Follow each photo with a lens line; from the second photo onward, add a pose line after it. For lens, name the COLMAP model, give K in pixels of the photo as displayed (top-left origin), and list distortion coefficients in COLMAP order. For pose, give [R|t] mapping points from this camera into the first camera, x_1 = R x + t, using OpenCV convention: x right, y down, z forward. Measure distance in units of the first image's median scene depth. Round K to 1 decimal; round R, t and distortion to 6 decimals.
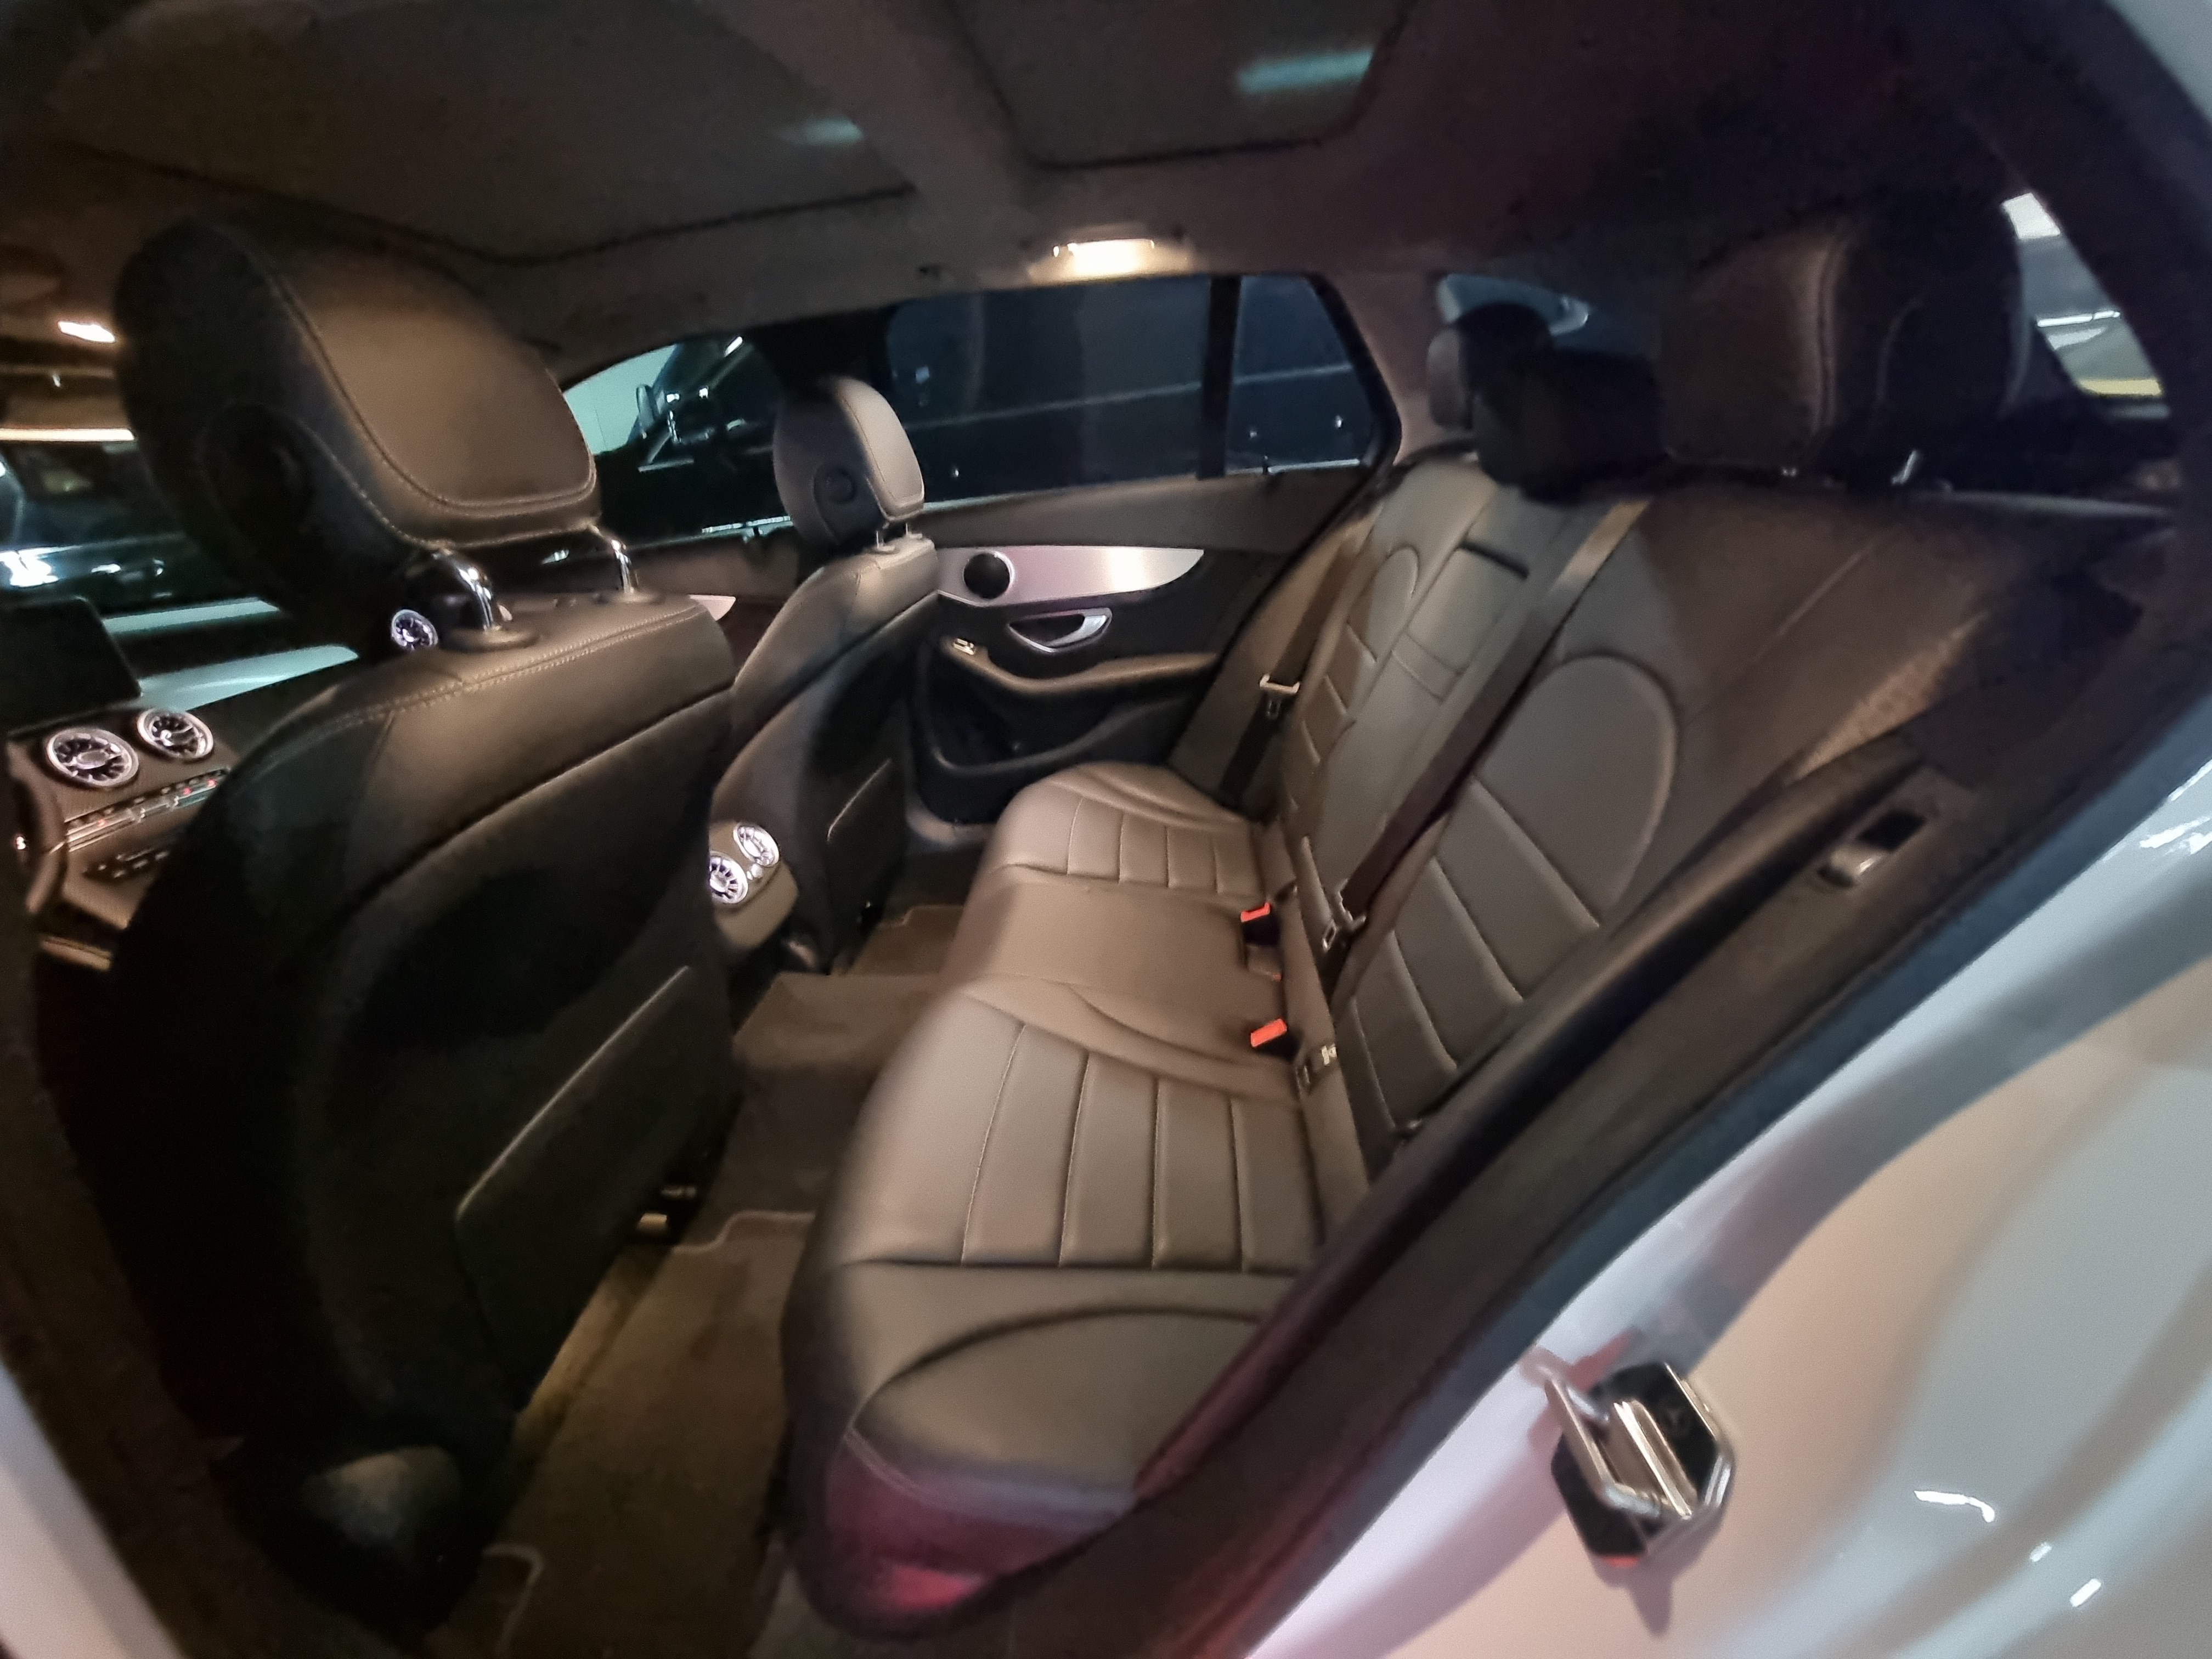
lens RADIAL K [[879.5, 0, 1106.0], [0, 879.5, 829.5], [0, 0, 1]] dist [-0.001023, -0.000699]
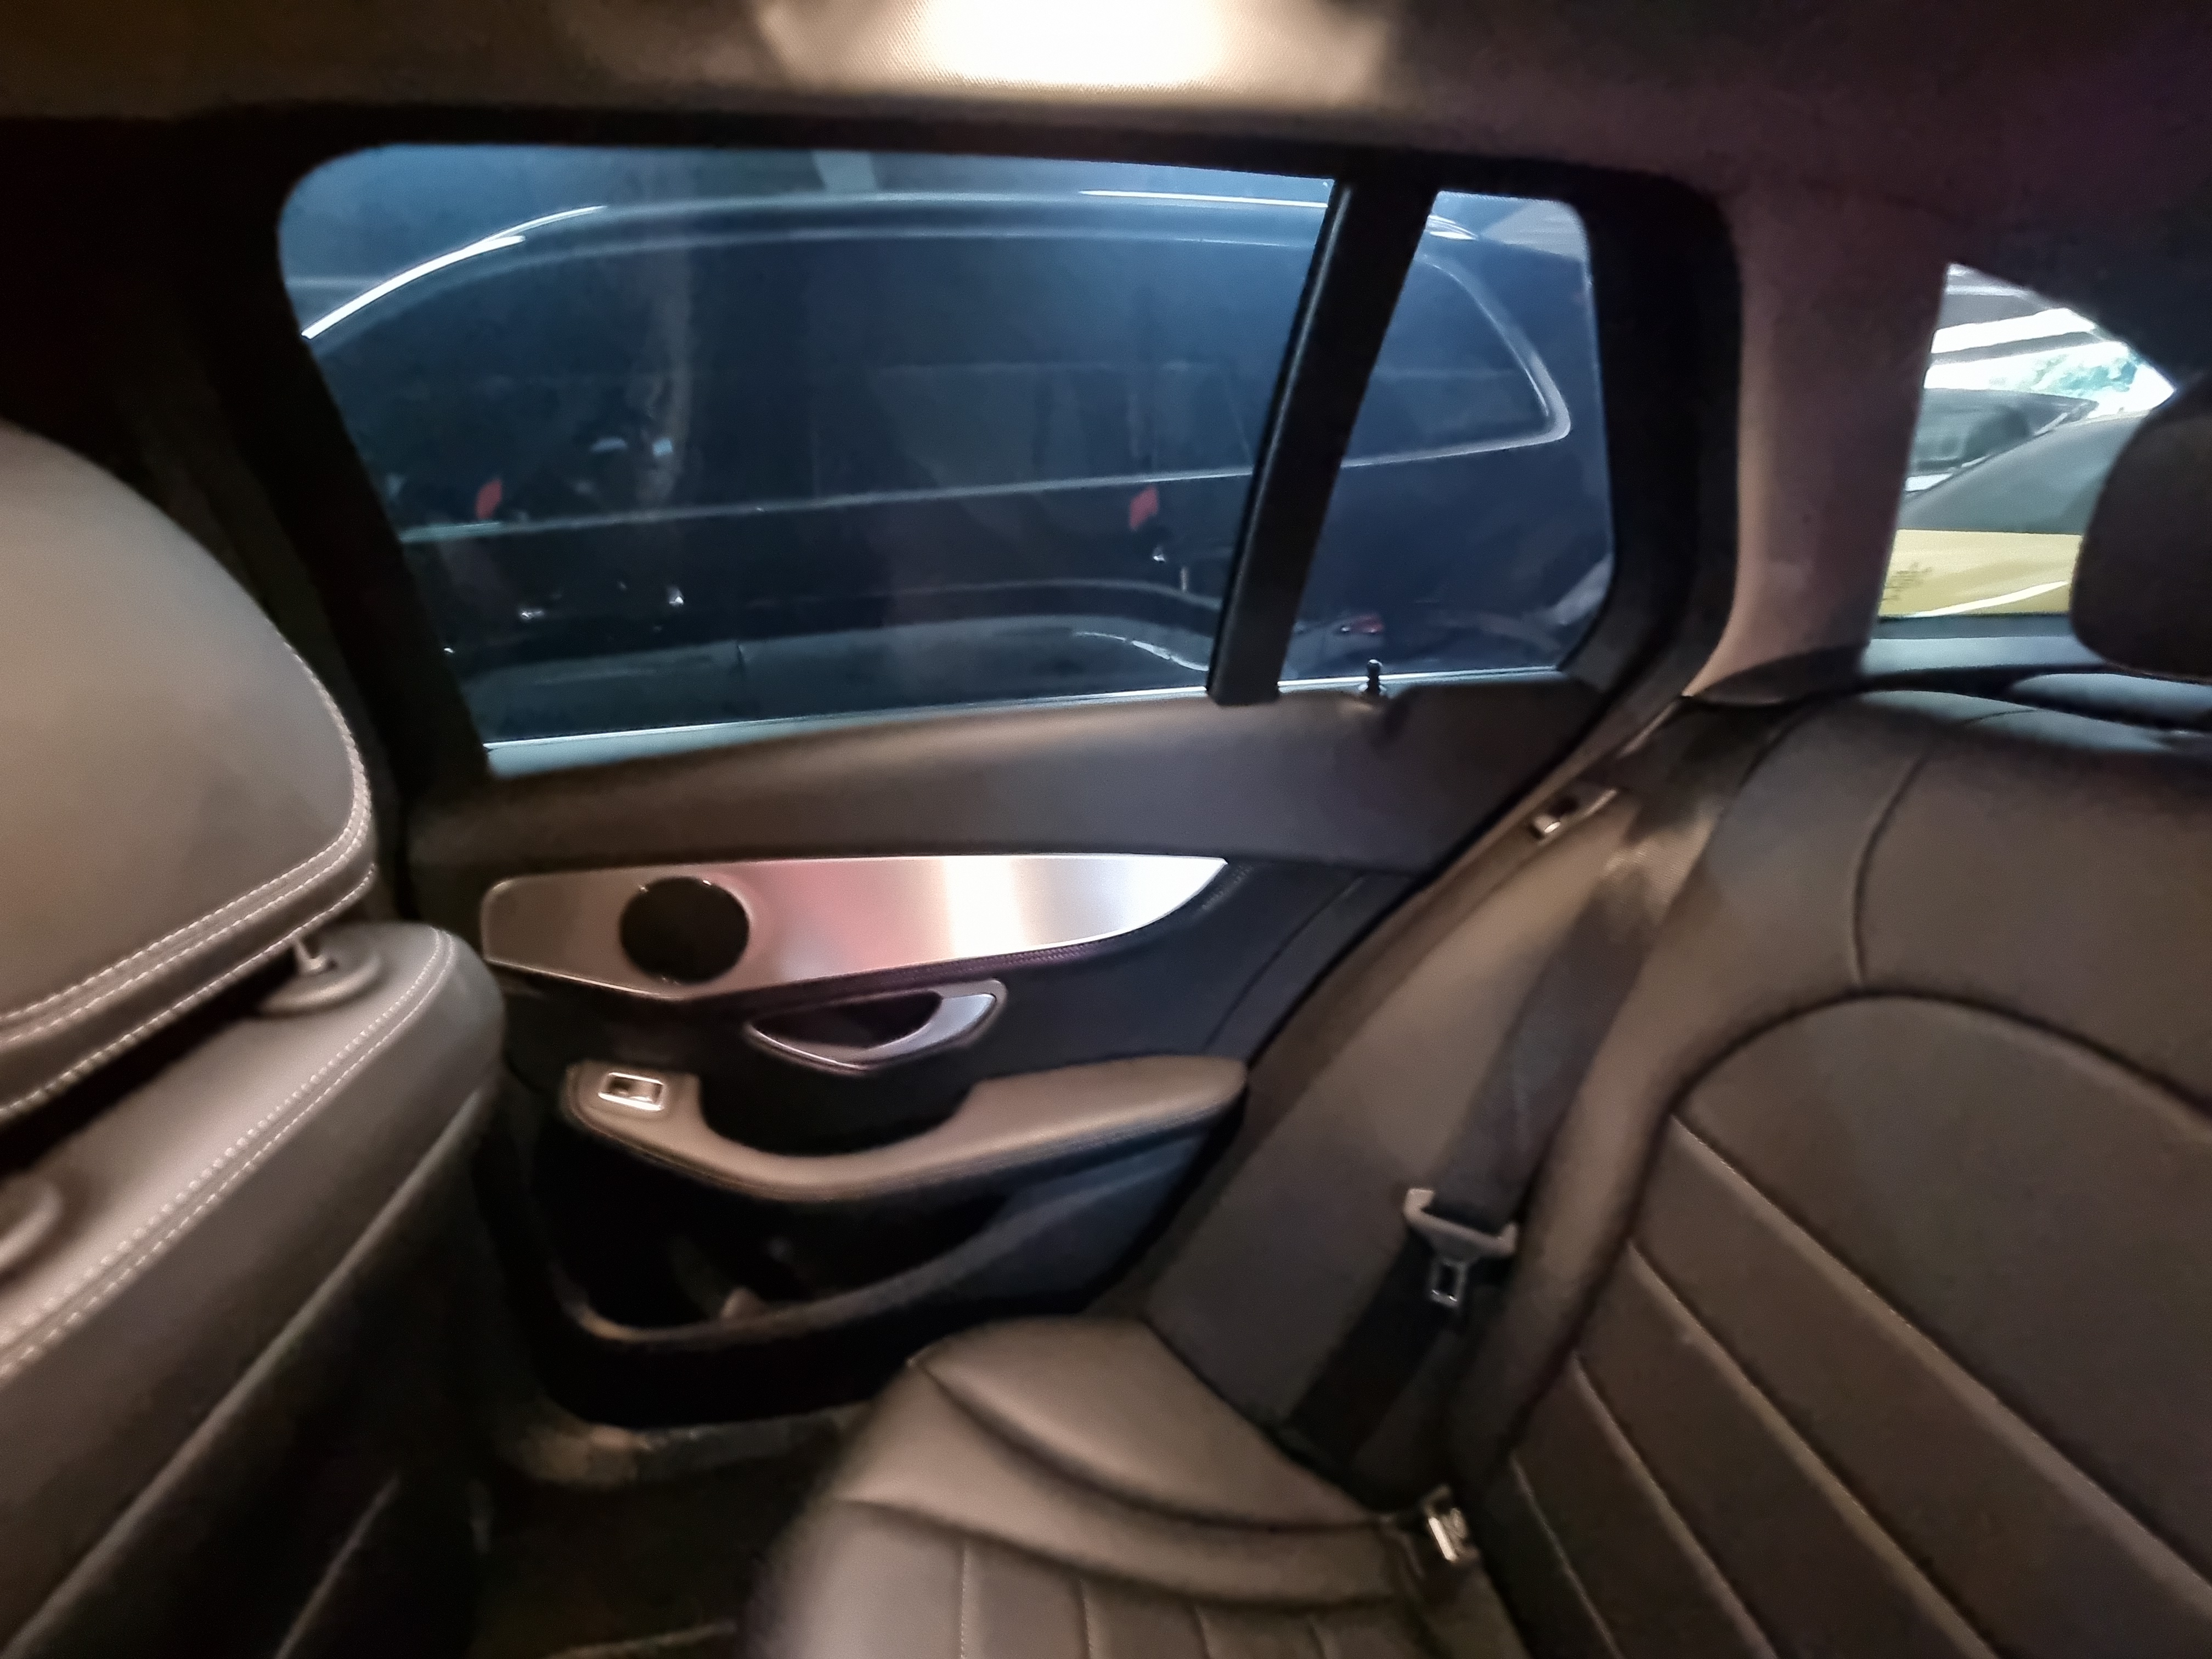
lens RADIAL K [[879.5, 0, 1106.0], [0, 879.5, 829.5], [0, 0, 1]] dist [-0.001023, -0.000699]
pose [[0.978966, -0.045021, 0.198994, -0.026815], [0.058828, 0.996213, -0.064024, -0.298662], [-0.195358, 0.074384, 0.977907, 0.581837]]
